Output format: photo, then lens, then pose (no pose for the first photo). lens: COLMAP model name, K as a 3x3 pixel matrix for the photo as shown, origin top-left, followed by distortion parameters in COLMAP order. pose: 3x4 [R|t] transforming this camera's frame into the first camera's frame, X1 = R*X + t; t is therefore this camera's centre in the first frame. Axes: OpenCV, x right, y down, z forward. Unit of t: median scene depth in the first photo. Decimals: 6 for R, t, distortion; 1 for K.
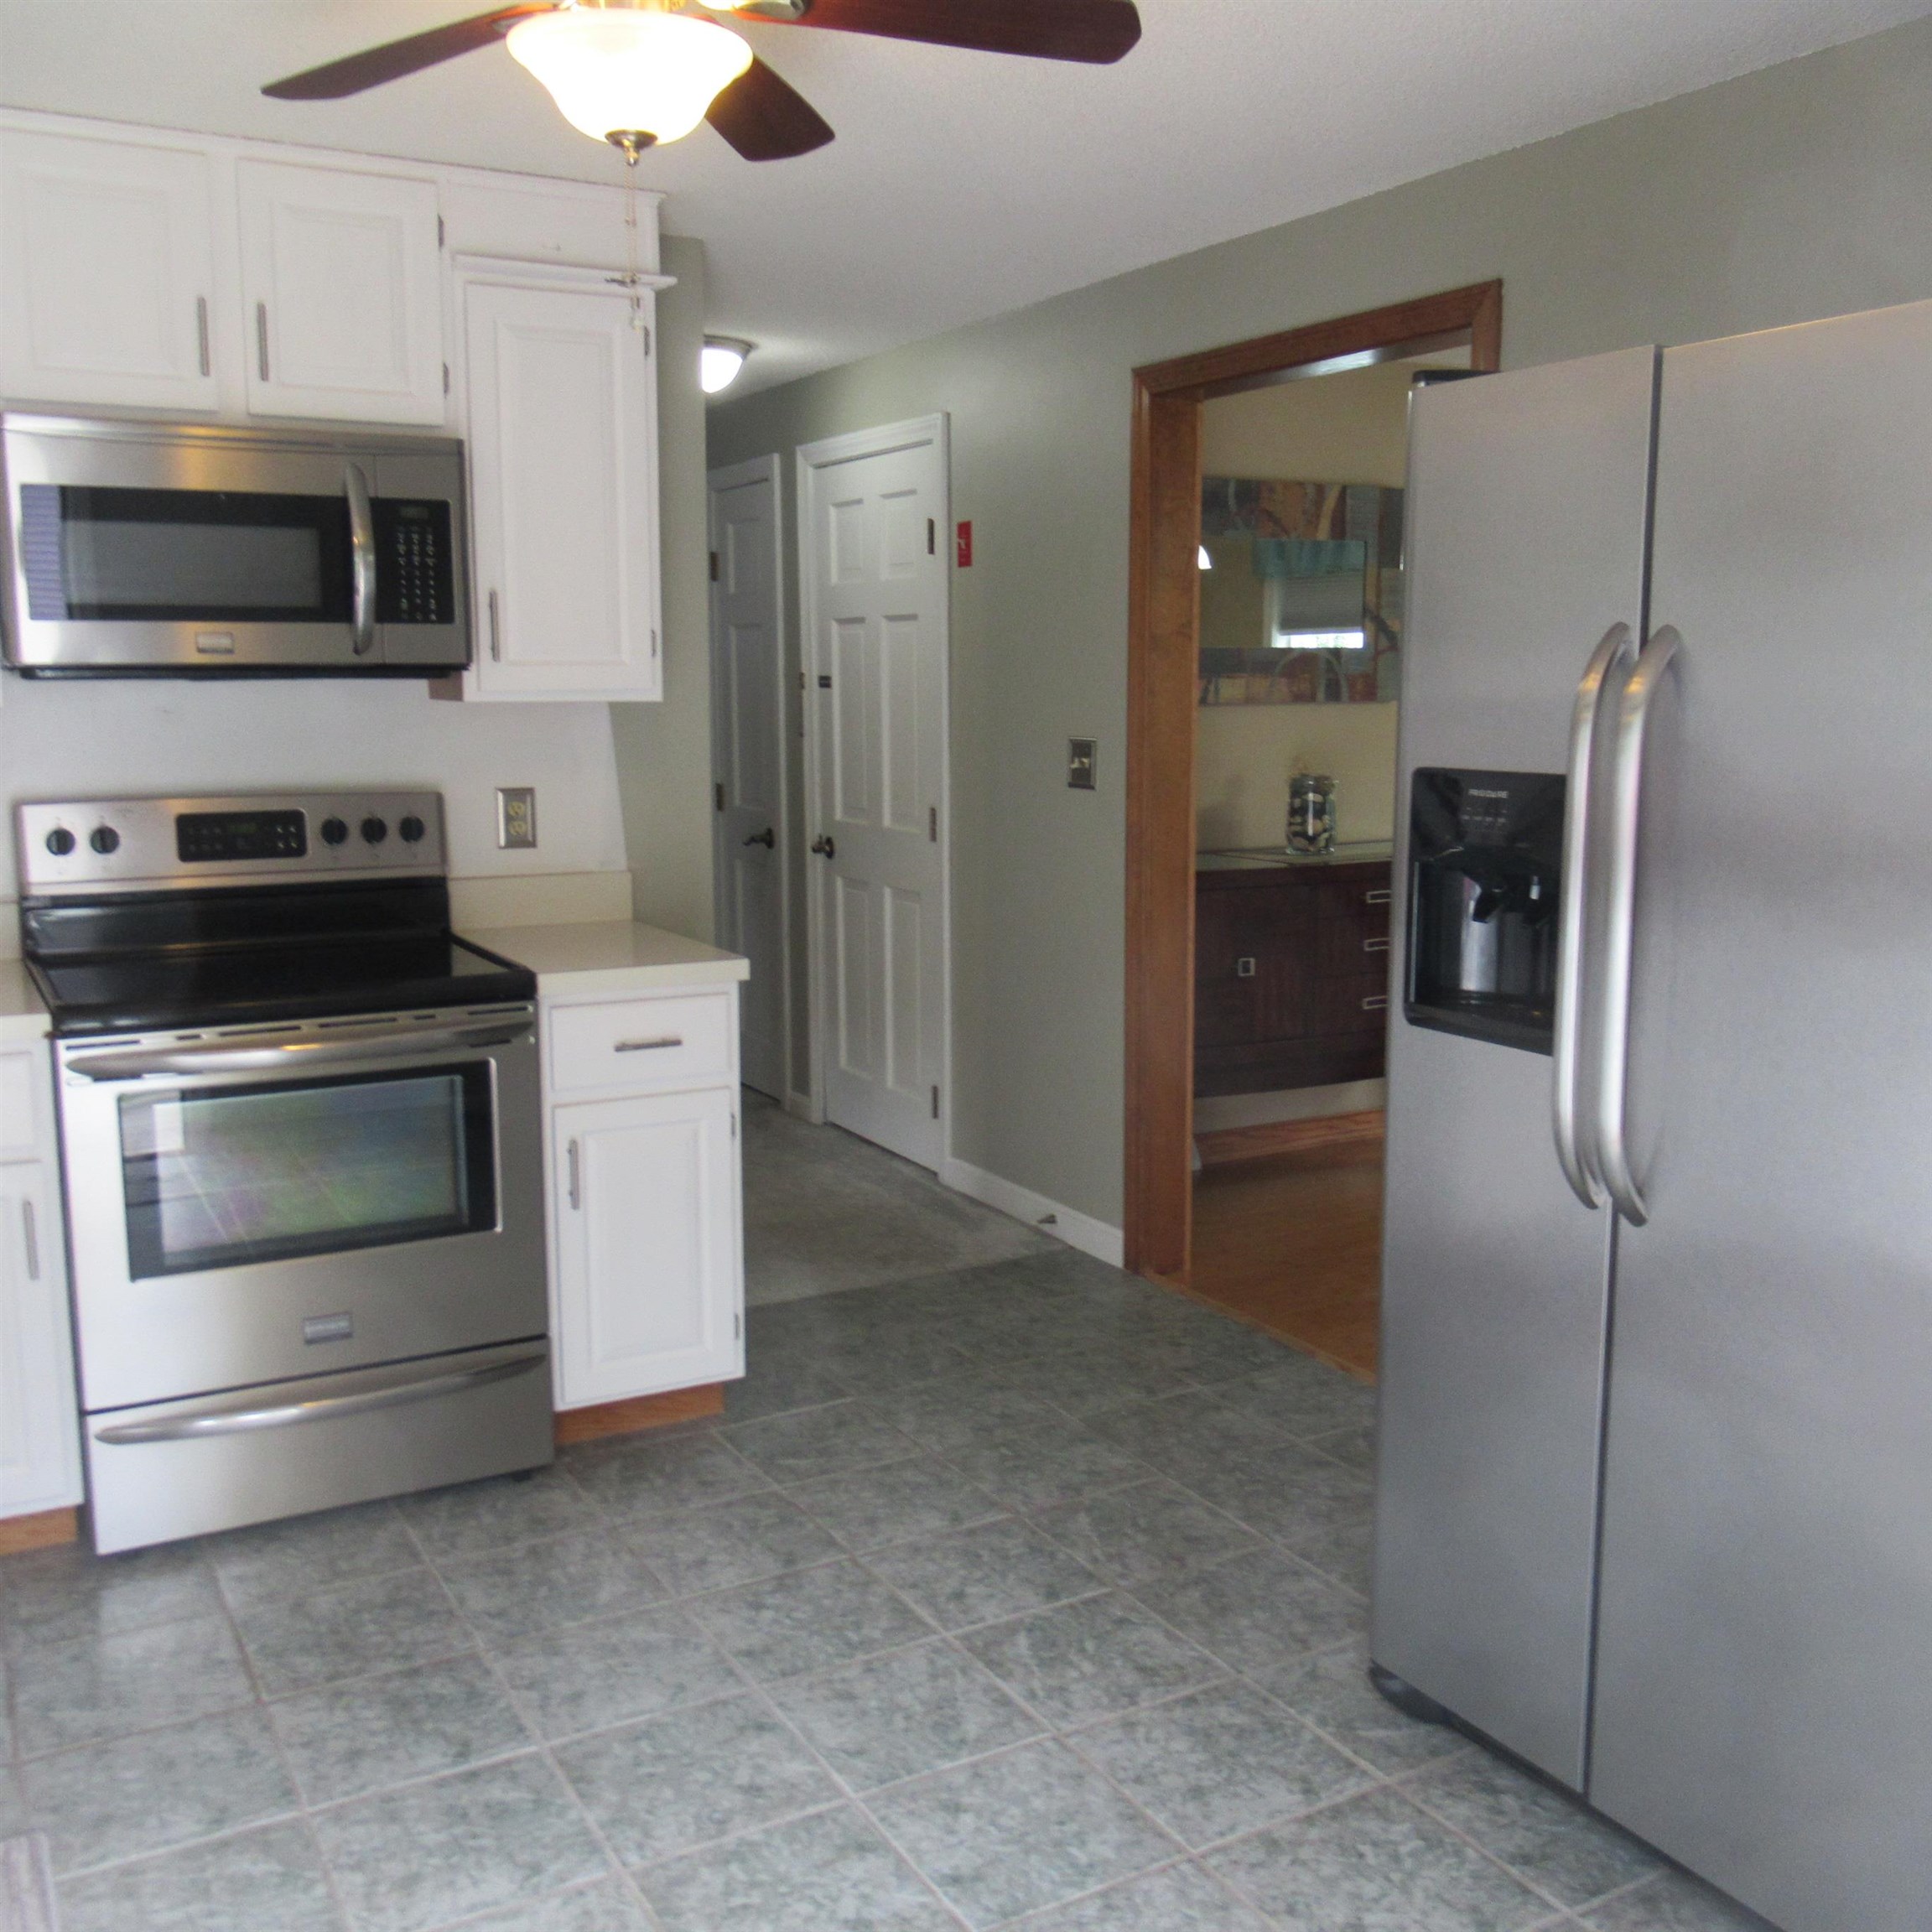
lens RADIAL K [[1907.1, 0, 965.7], [0, 1907.1, 971.9], [0, 0, 1]] dist [-0.016448, 0.000000]
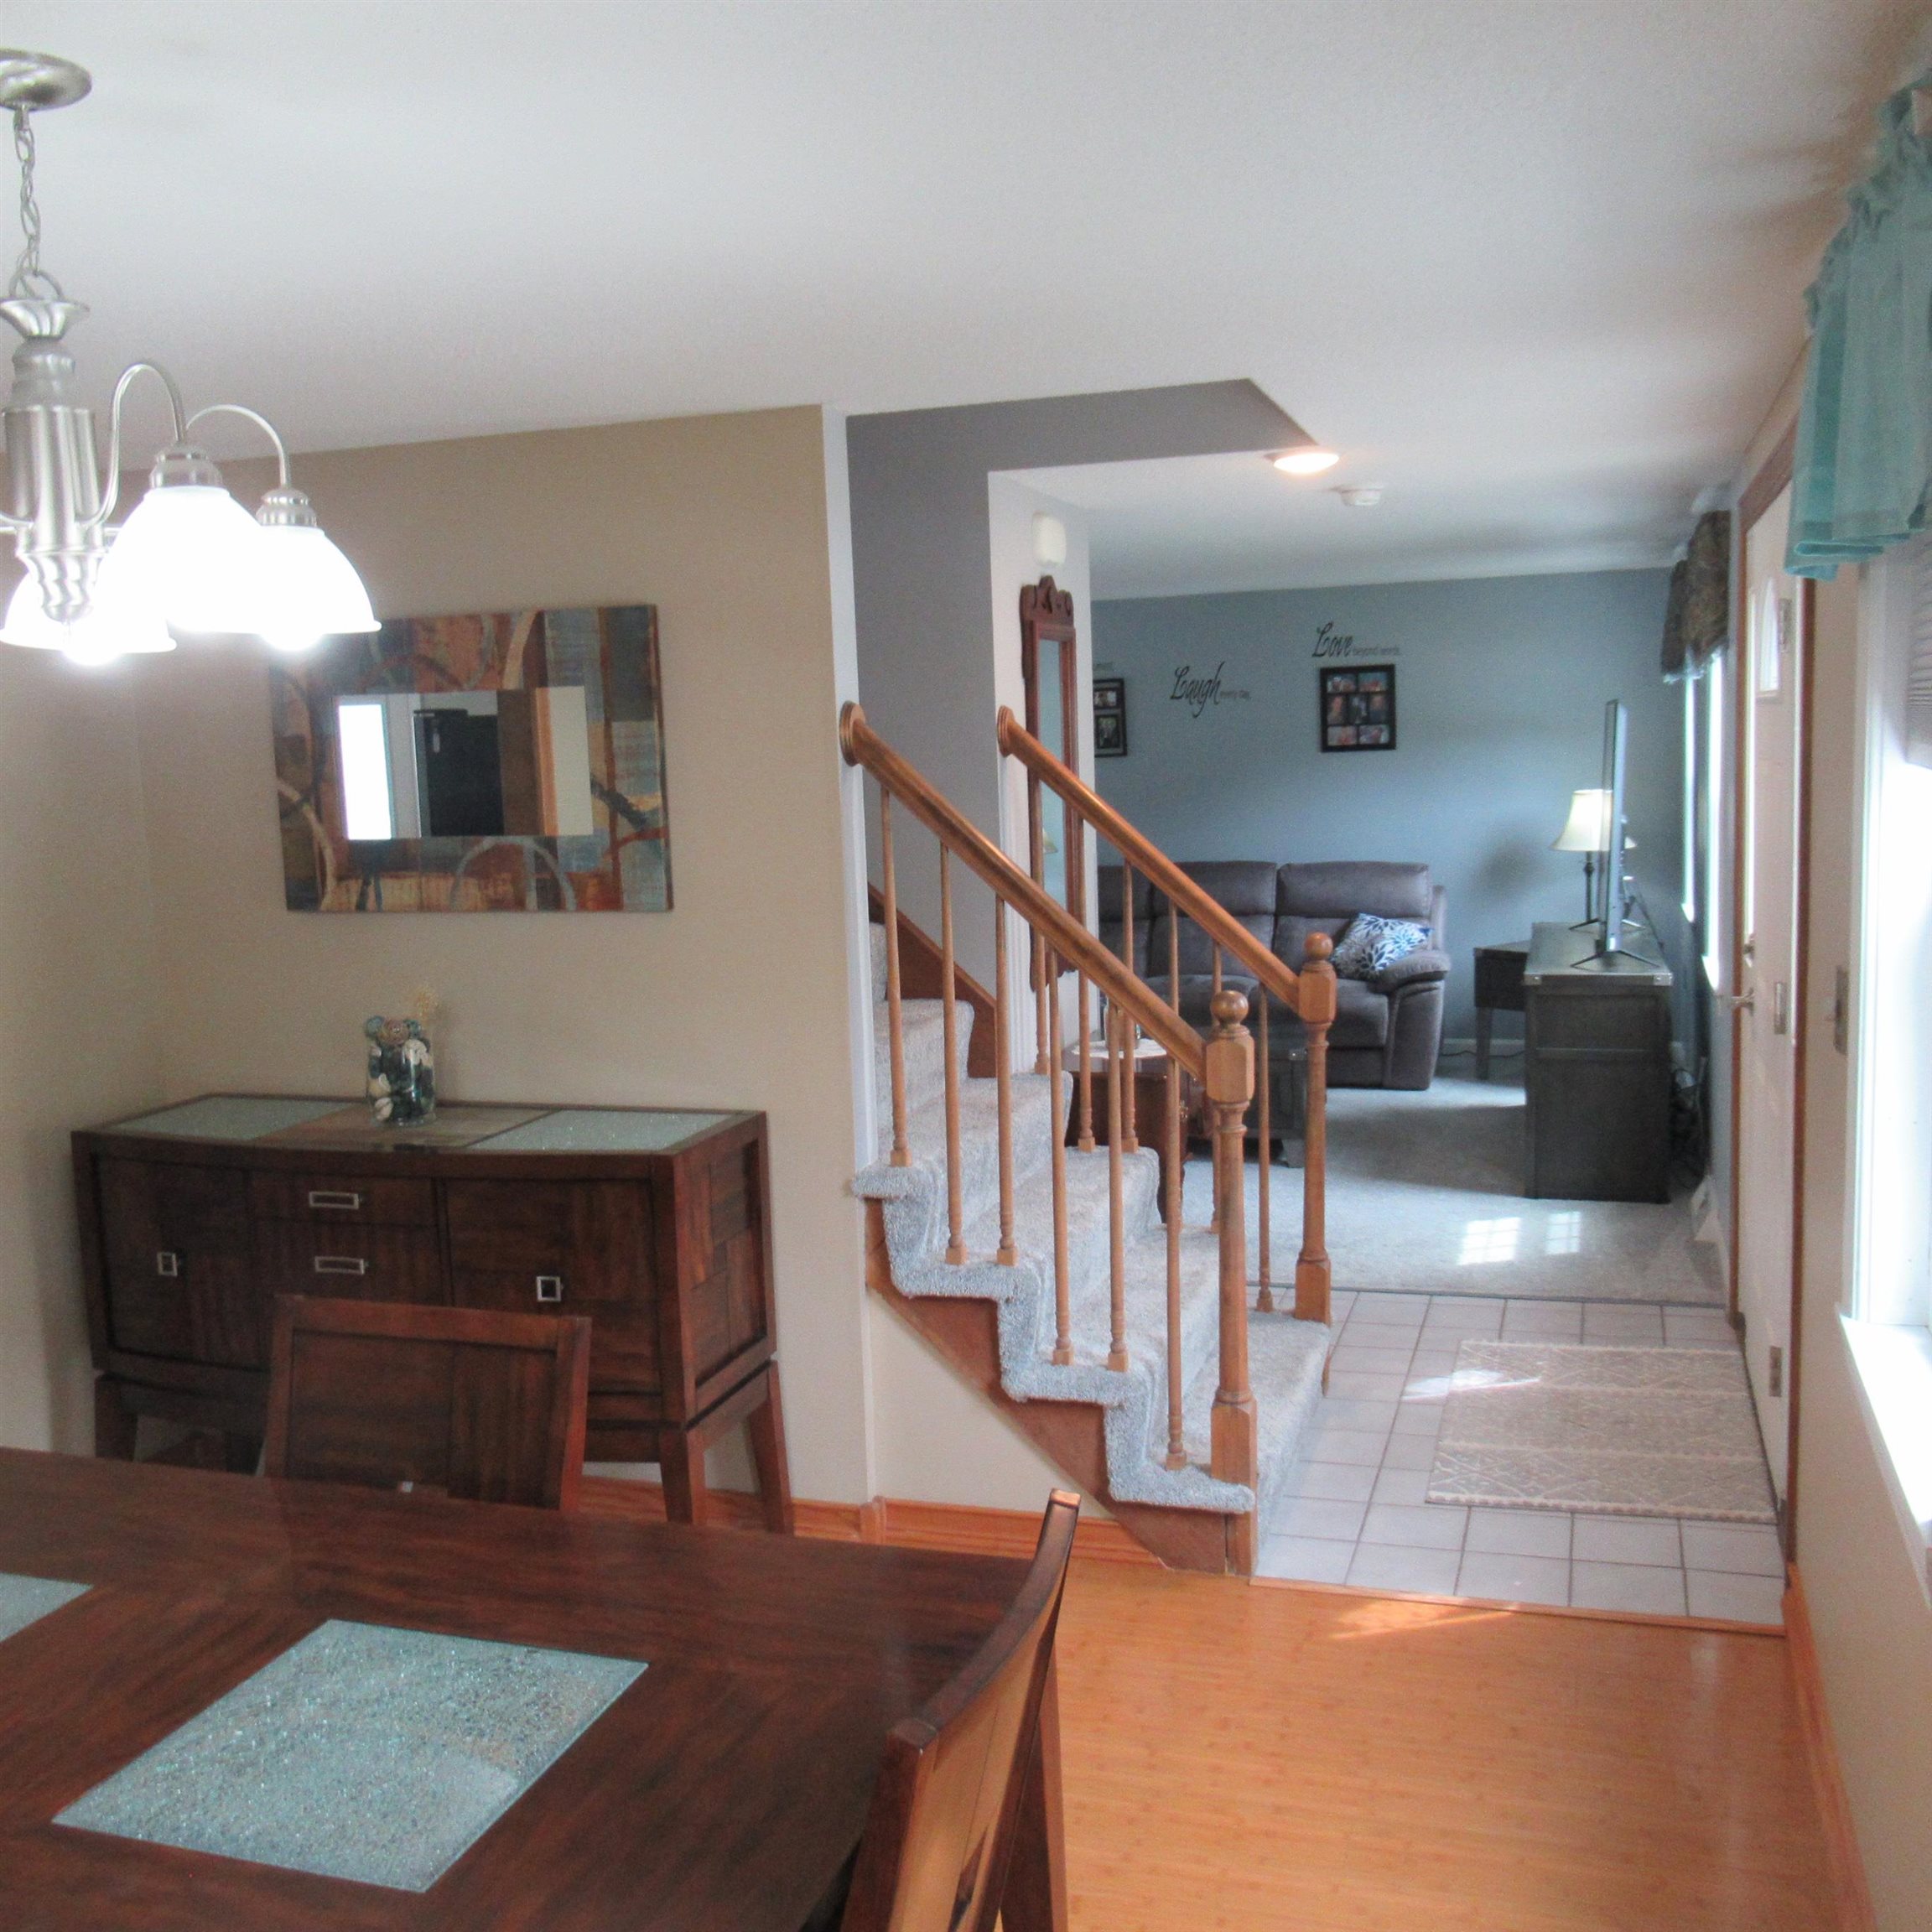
lens RADIAL K [[1907.1, 0, 966.0], [0, 1907.1, 963.8], [0, 0, 1]] dist [-0.016448, 0.000000]
pose [[0.684100, 0.075085, -0.725513, 0.836463], [-0.086921, 0.995991, 0.021118, -0.153373], [0.724191, 0.048616, 0.687884, 0.631989]]
